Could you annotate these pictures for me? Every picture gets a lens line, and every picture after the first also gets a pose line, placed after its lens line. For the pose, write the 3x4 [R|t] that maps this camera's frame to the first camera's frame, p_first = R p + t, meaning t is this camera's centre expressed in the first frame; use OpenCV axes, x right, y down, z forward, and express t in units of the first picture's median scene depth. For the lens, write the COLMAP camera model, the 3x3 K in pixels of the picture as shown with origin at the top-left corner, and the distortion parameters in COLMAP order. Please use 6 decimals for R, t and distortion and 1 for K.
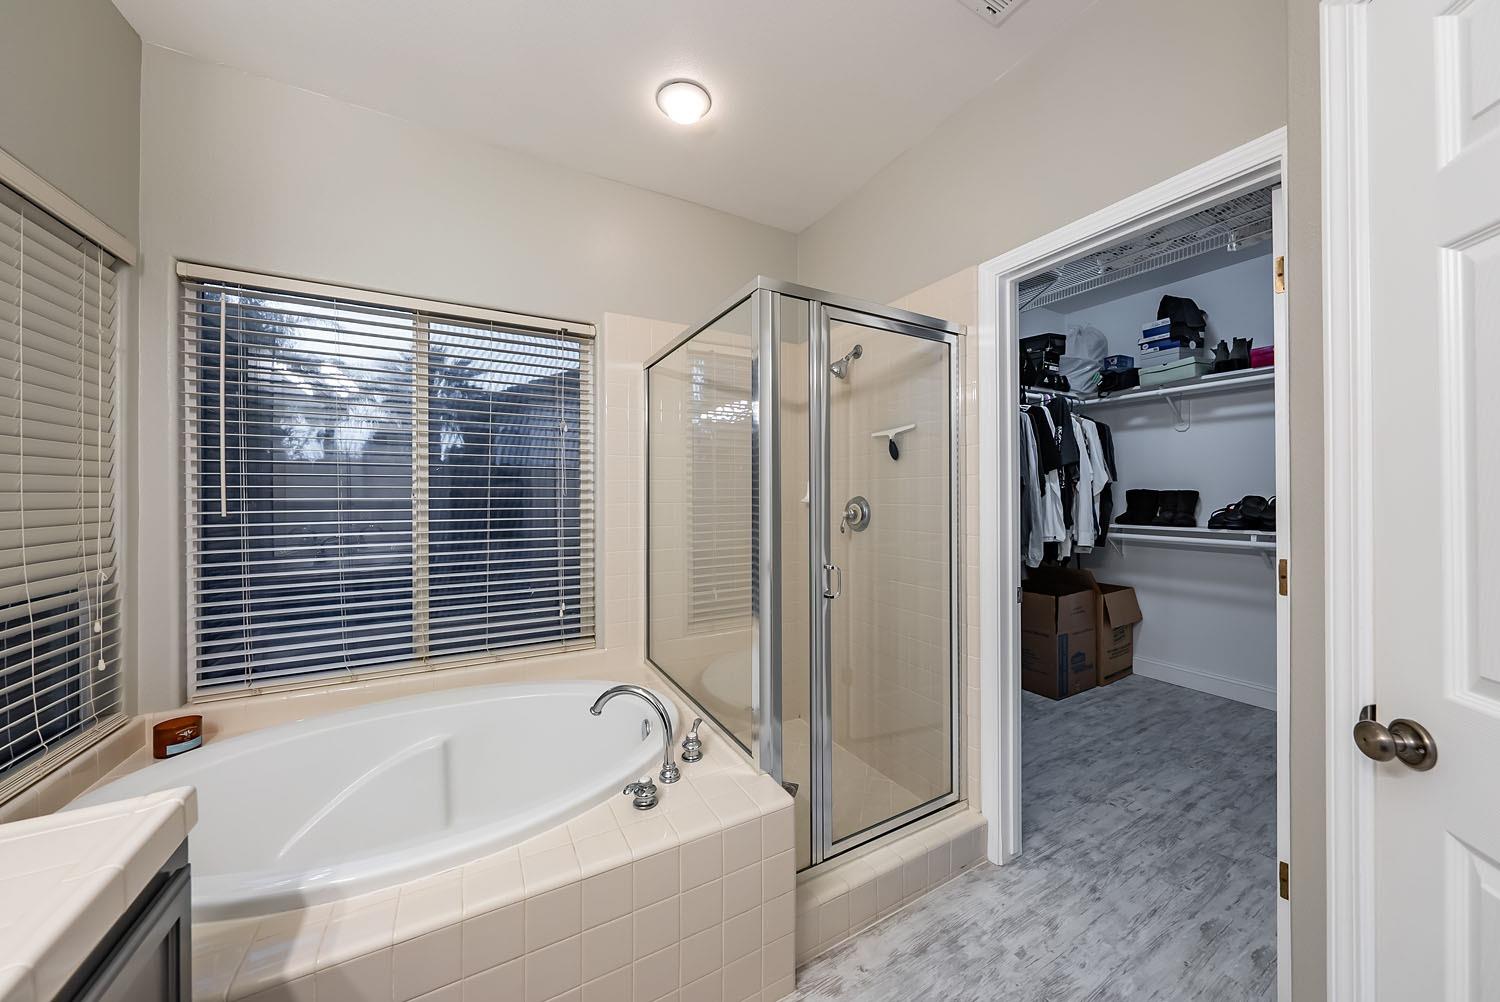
lens RADIAL K [[513.4, 0, 751.6], [0, 513.4, 493.2], [0, 0, 1]] dist [-0.003885, 0.000359]
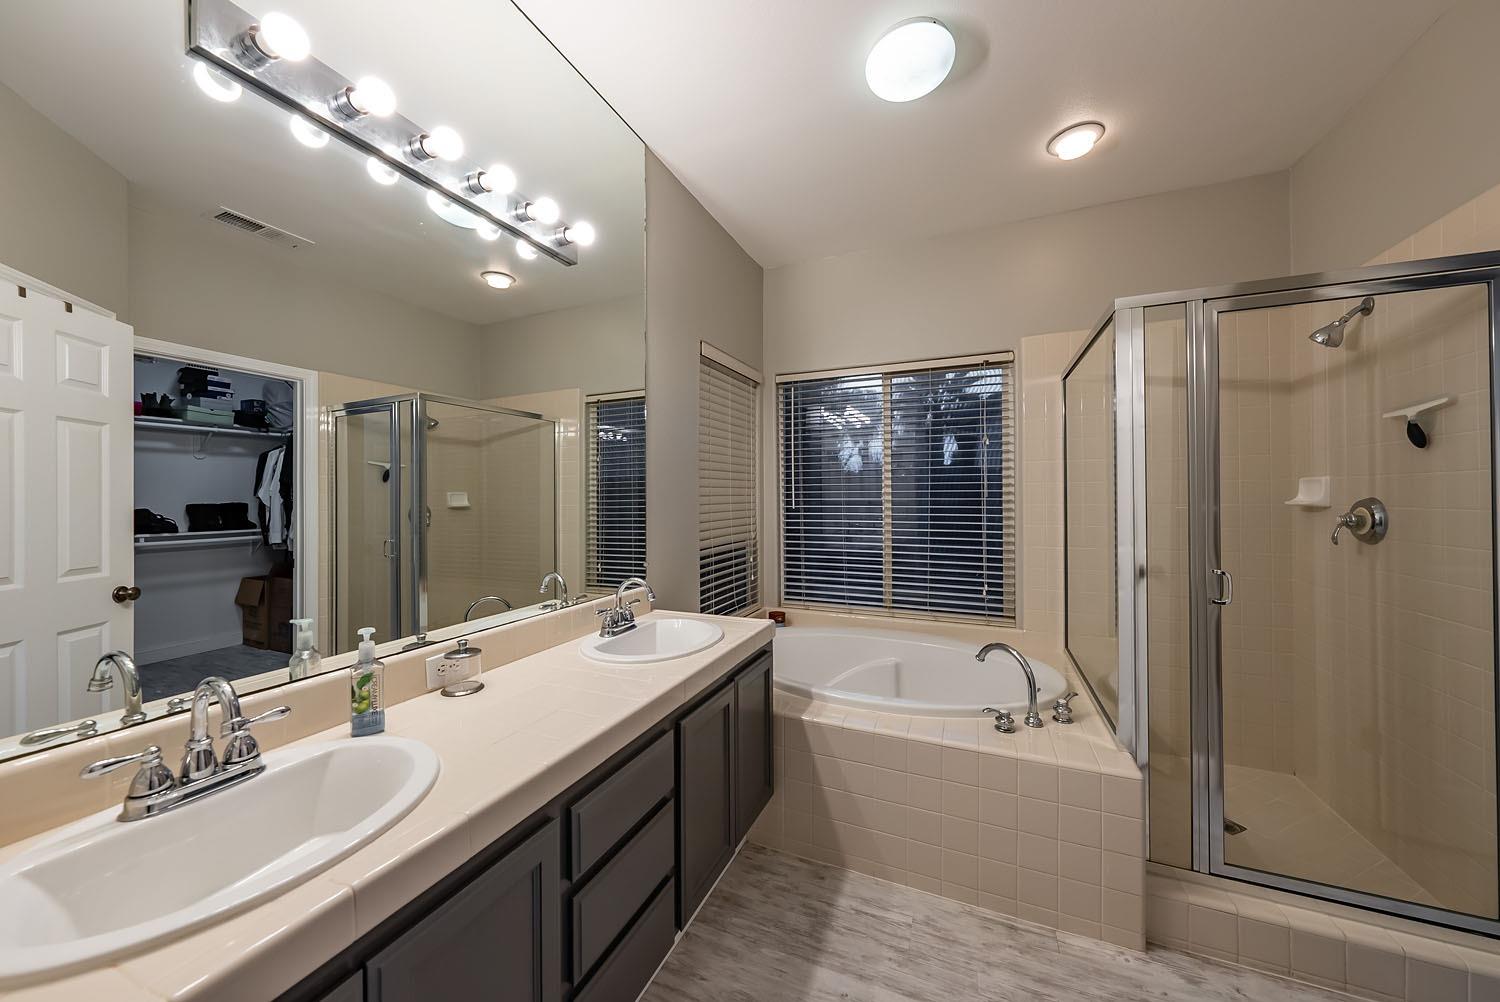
lens RADIAL K [[513.4, 0, 743.6], [0, 513.4, 496.9], [0, 0, 1]] dist [-0.003885, 0.000359]
pose [[0.596466, -0.000673, -0.802638, 0.340027], [0.005613, 0.999979, 0.003333, -0.003586], [0.802618, -0.006493, 0.596458, -0.245602]]
